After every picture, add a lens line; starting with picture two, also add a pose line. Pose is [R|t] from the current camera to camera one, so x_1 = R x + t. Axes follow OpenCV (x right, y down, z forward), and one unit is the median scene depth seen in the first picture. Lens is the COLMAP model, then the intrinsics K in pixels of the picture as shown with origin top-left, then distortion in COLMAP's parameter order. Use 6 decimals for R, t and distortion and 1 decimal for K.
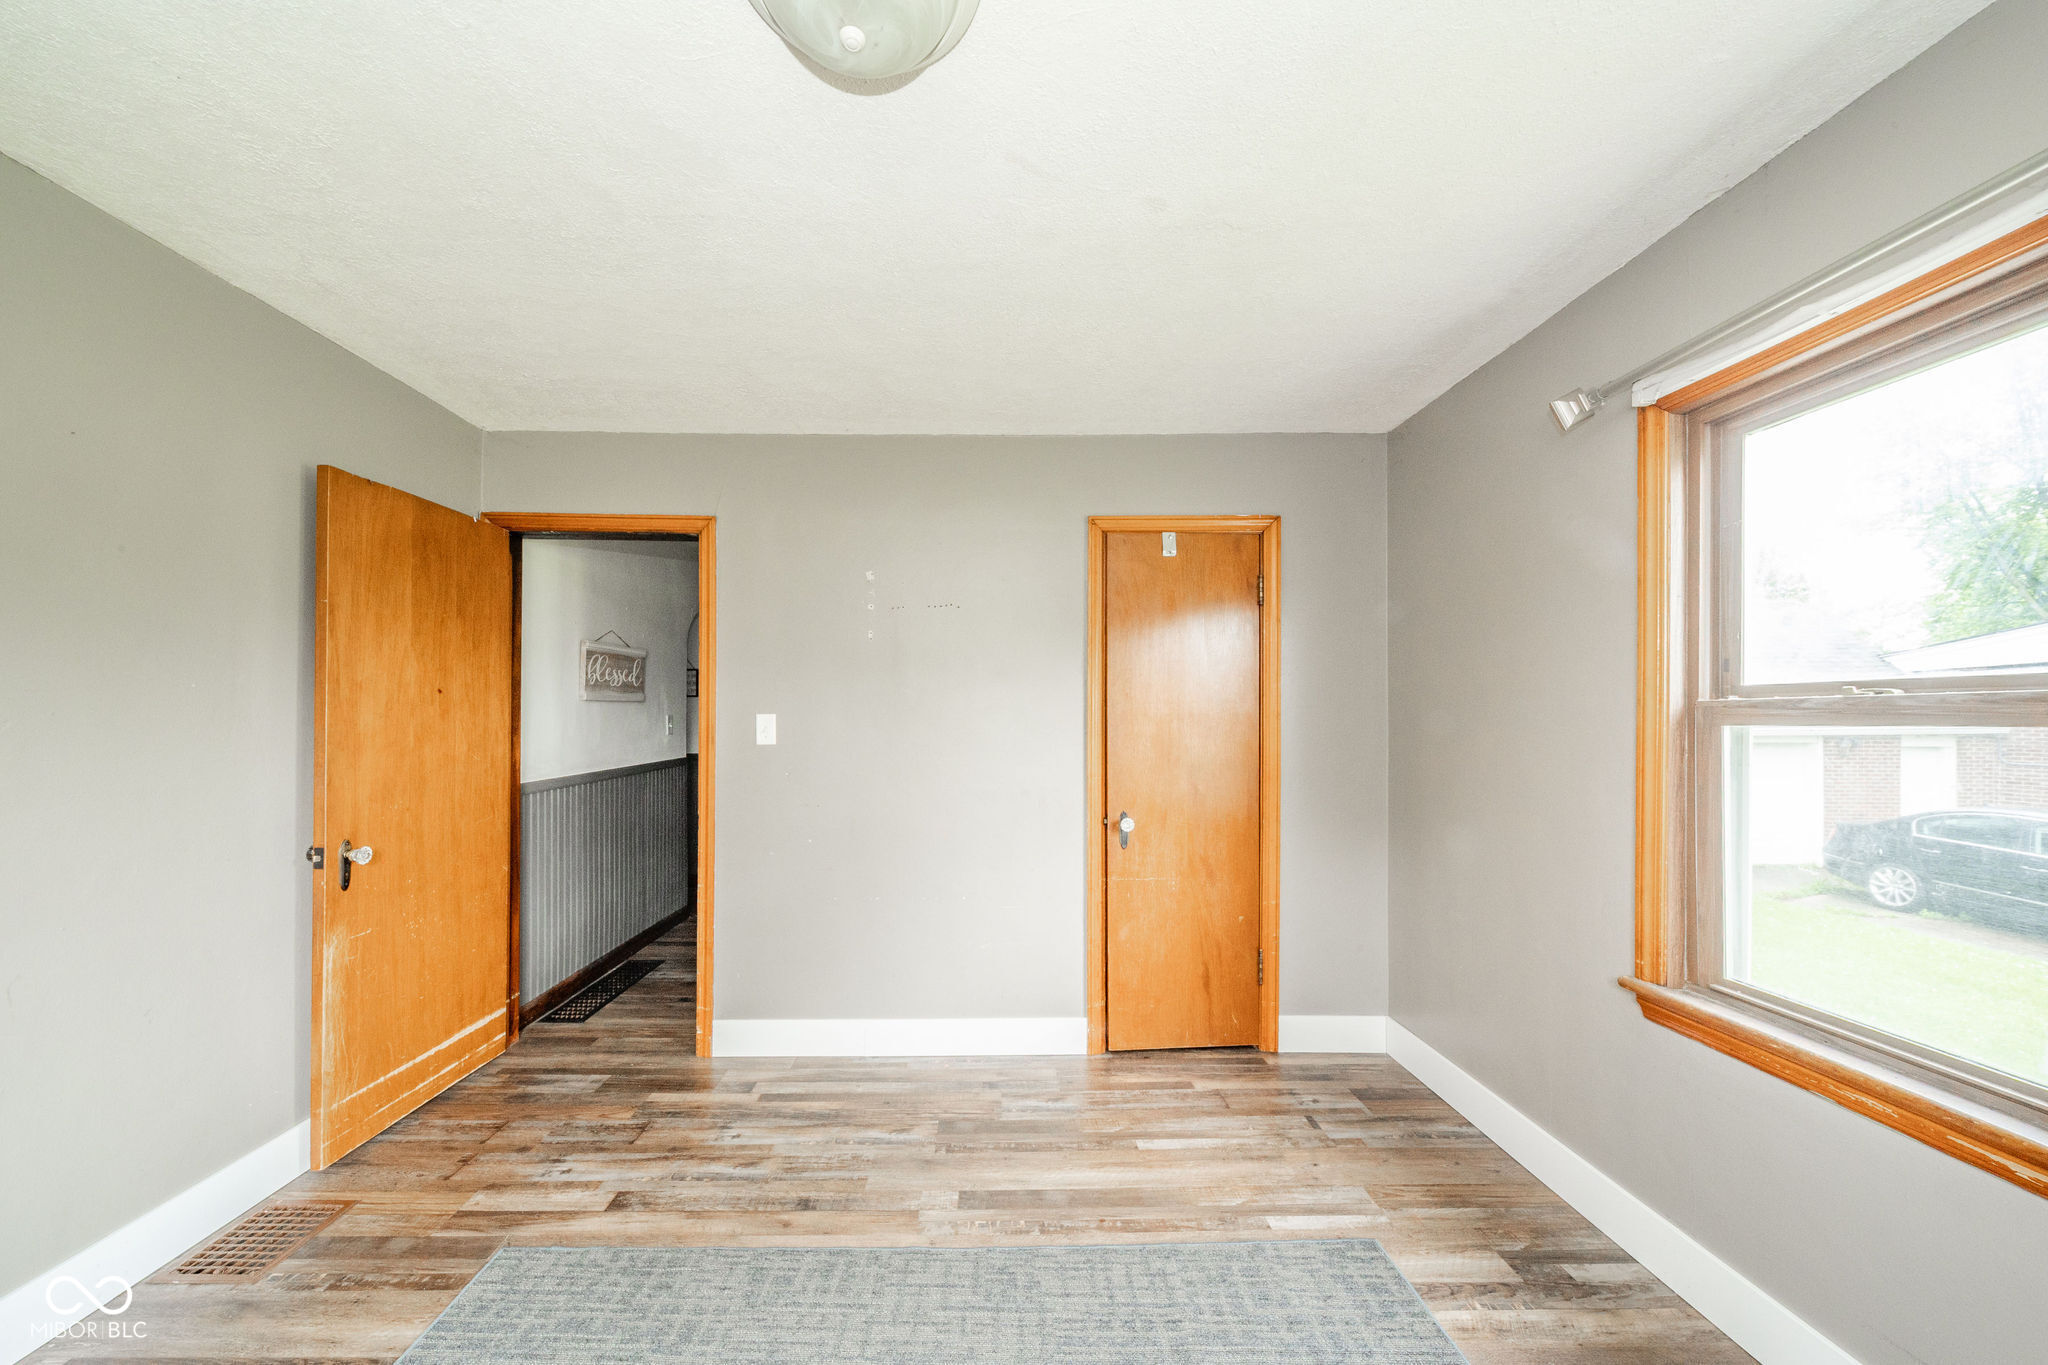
lens RADIAL K [[735.3, 0, 993.2], [0, 735.3, 720.4], [0, 0, 1]] dist [-0.001221, -0.000235]
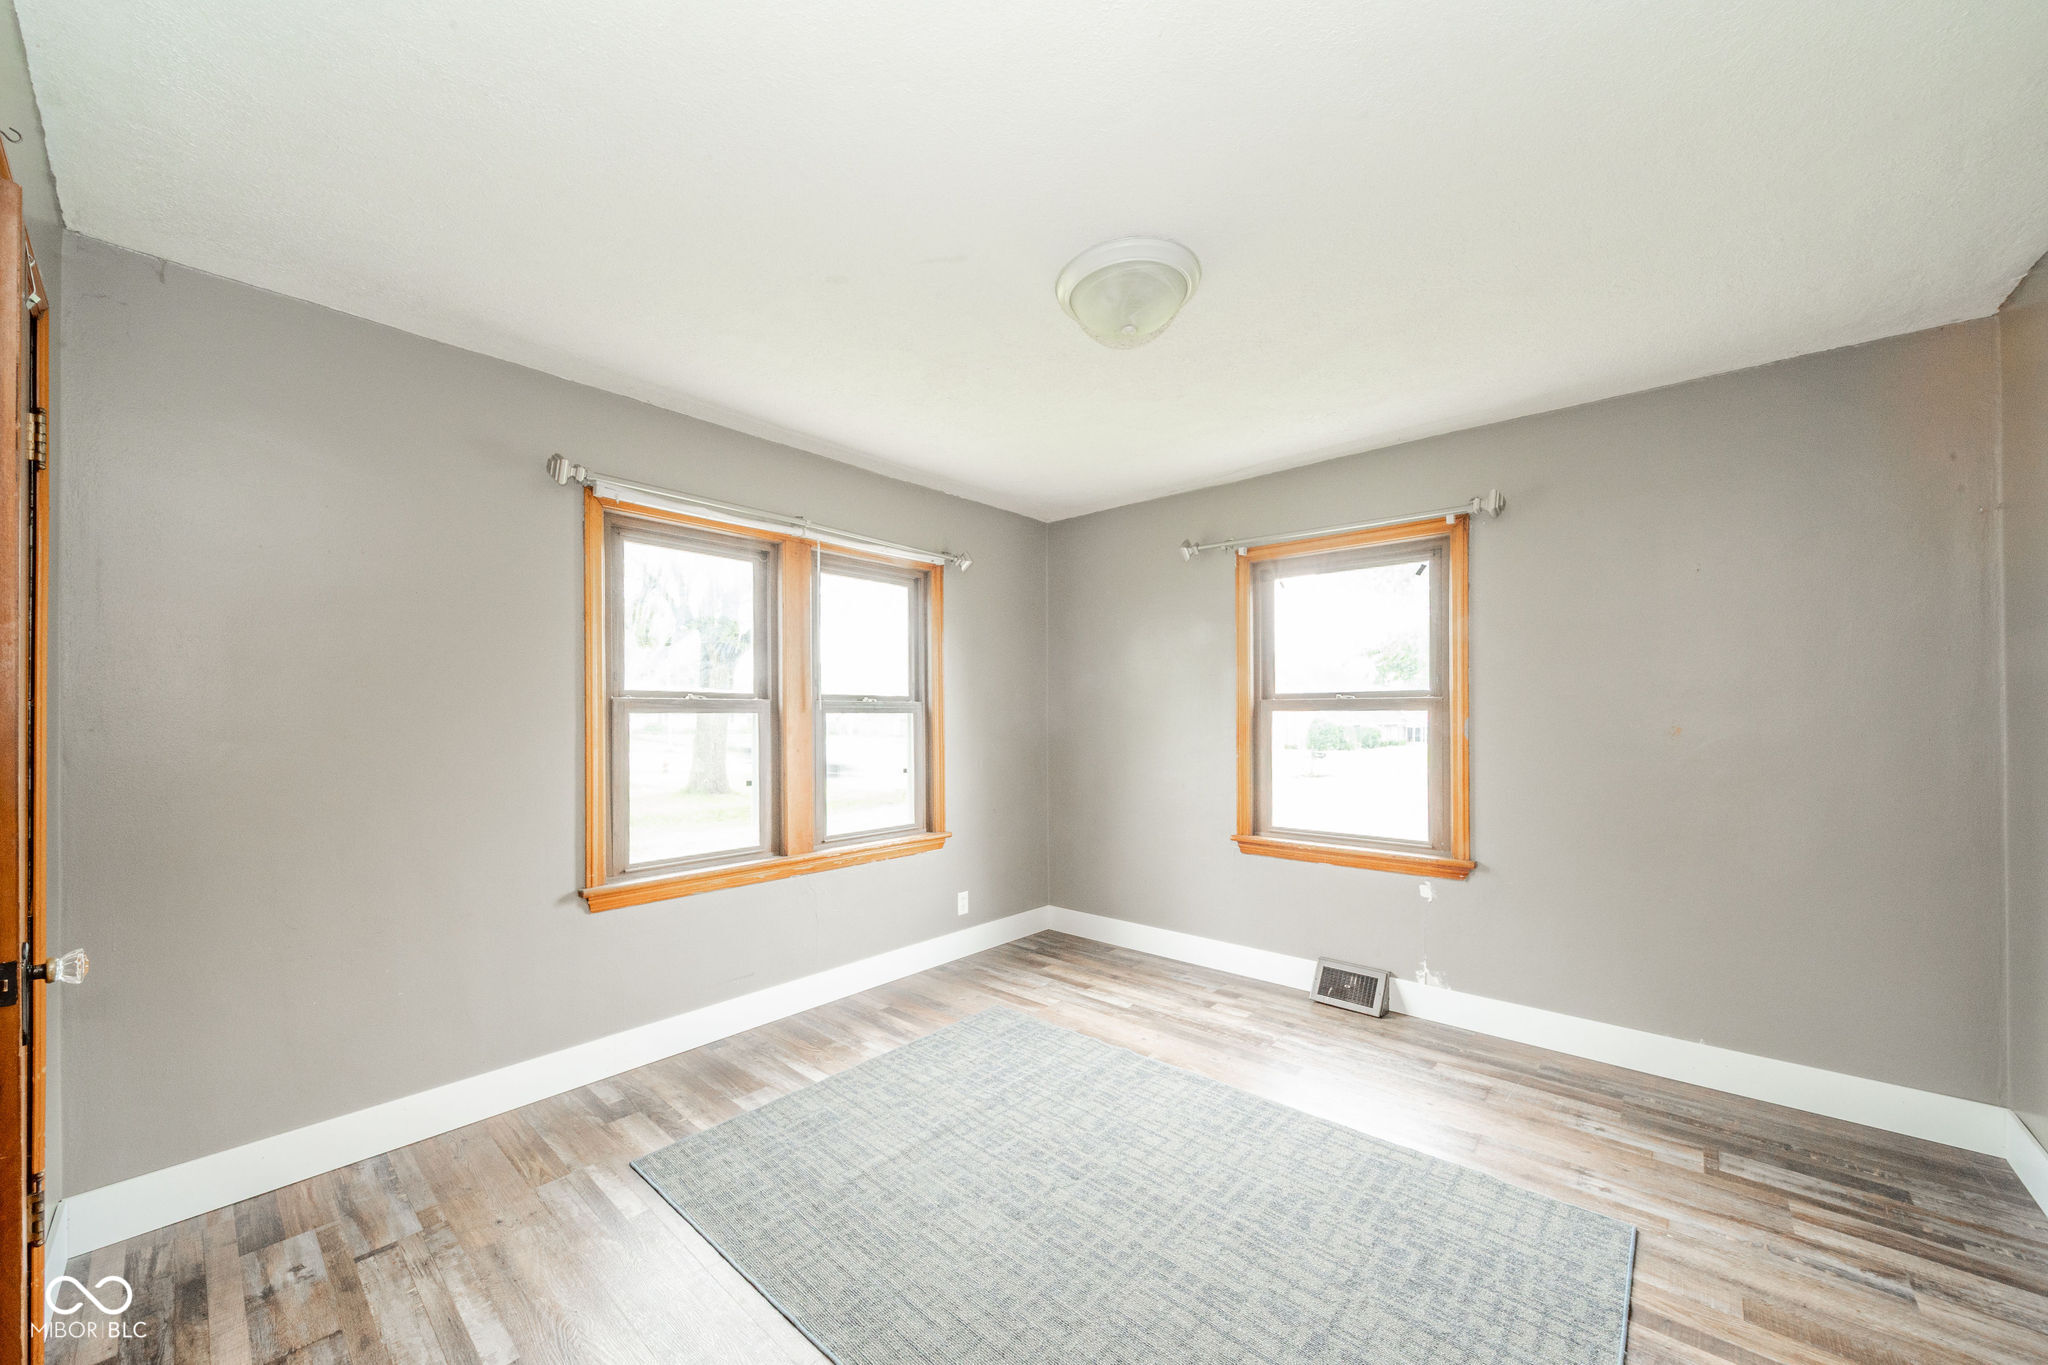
lens RADIAL K [[735.3, 0, 1032.5], [0, 735.3, 717.6], [0, 0, 1]] dist [-0.001221, -0.000235]
pose [[-0.755366, 0.003370, 0.655295, -0.762091], [0.002353, 0.999994, -0.002431, 0.023014], [-0.655299, -0.000294, -0.755369, 1.580477]]
